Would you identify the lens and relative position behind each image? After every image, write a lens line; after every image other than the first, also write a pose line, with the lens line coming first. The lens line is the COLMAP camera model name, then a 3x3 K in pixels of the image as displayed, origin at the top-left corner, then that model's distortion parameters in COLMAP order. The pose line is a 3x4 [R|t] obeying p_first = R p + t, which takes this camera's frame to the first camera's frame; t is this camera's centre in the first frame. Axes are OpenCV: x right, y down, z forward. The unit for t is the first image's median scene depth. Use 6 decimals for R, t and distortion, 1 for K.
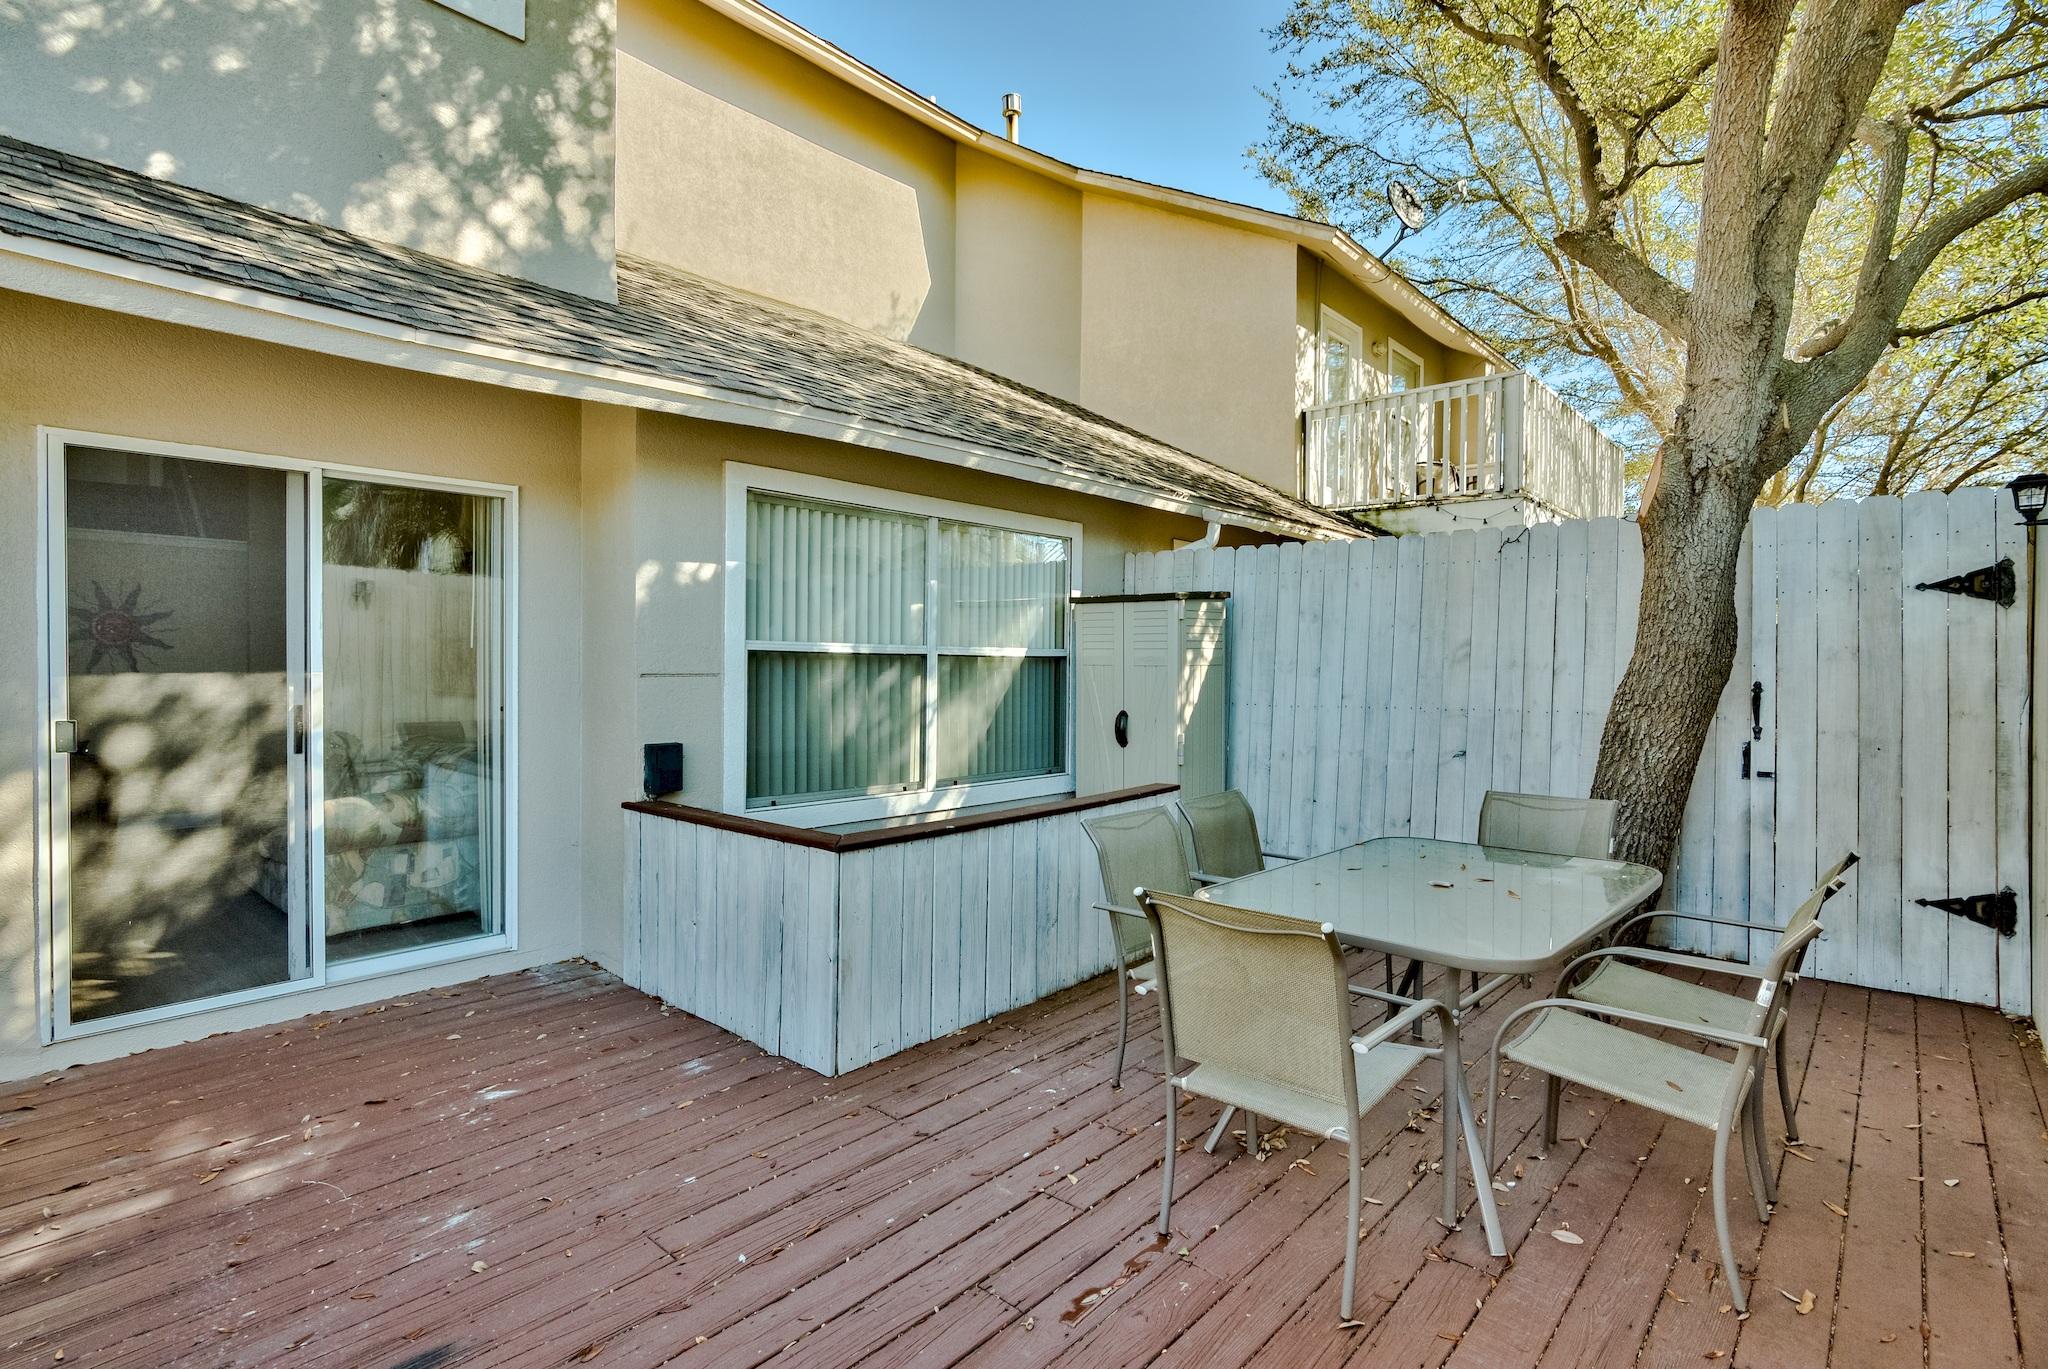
lens RADIAL K [[1005.2, 0, 1018.8], [0, 1005.2, 678.1], [0, 0, 1]] dist [-0.000898, 0.000087]
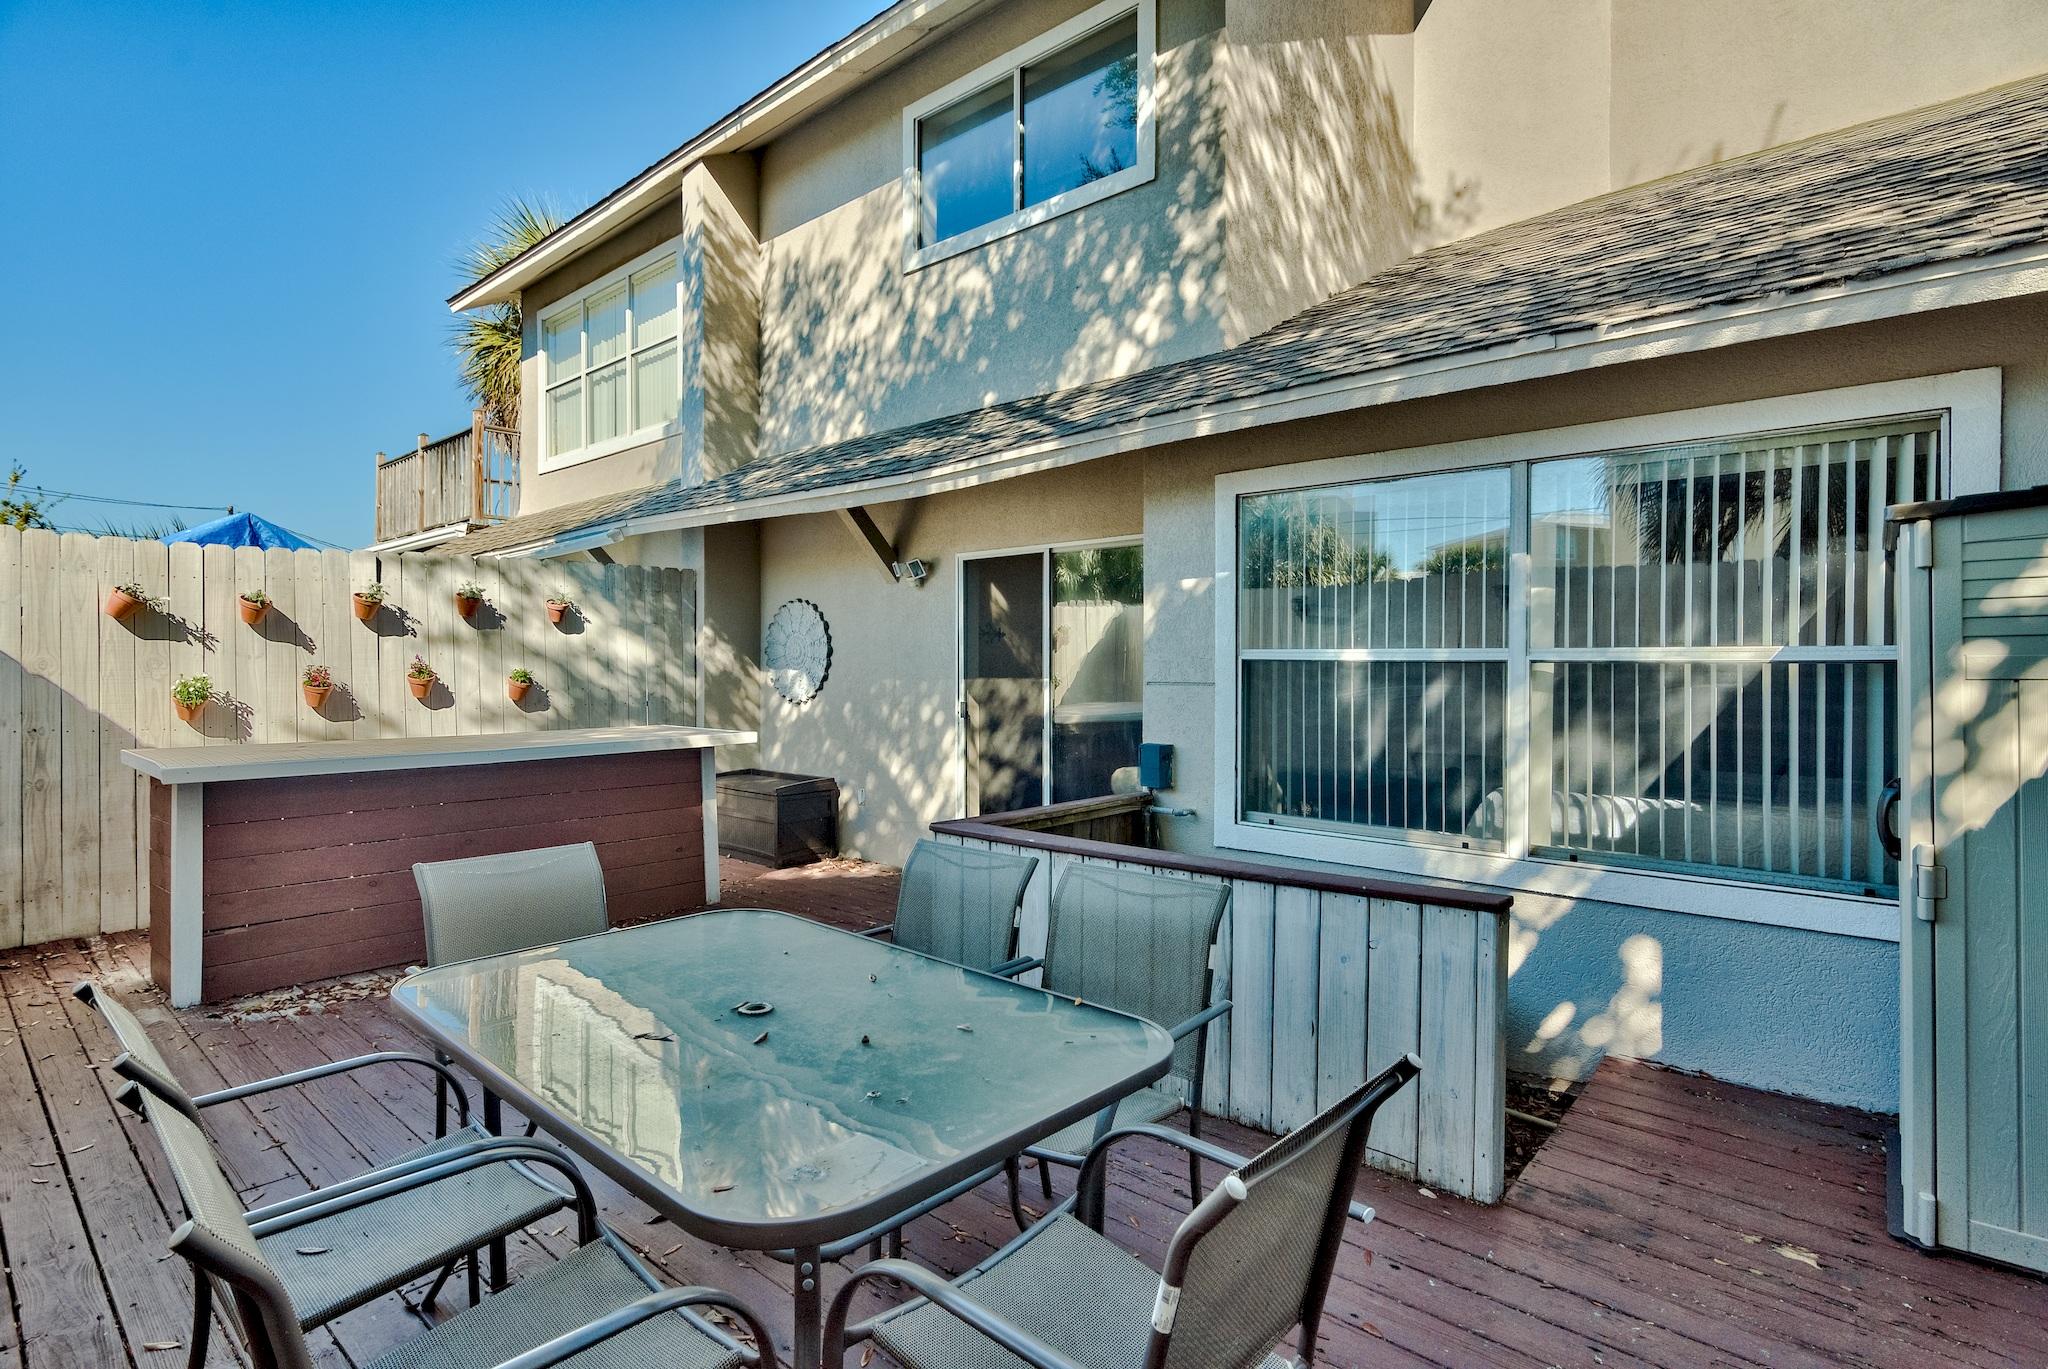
lens RADIAL K [[1005.2, 0, 1016.8], [0, 1005.2, 676.6], [0, 0, 1]] dist [-0.000898, 0.000087]
pose [[0.003104, 0.004861, -0.999983, 0.744943], [-0.016589, 0.999851, 0.004809, -0.013234], [0.999858, 0.016574, 0.003184, 0.811886]]
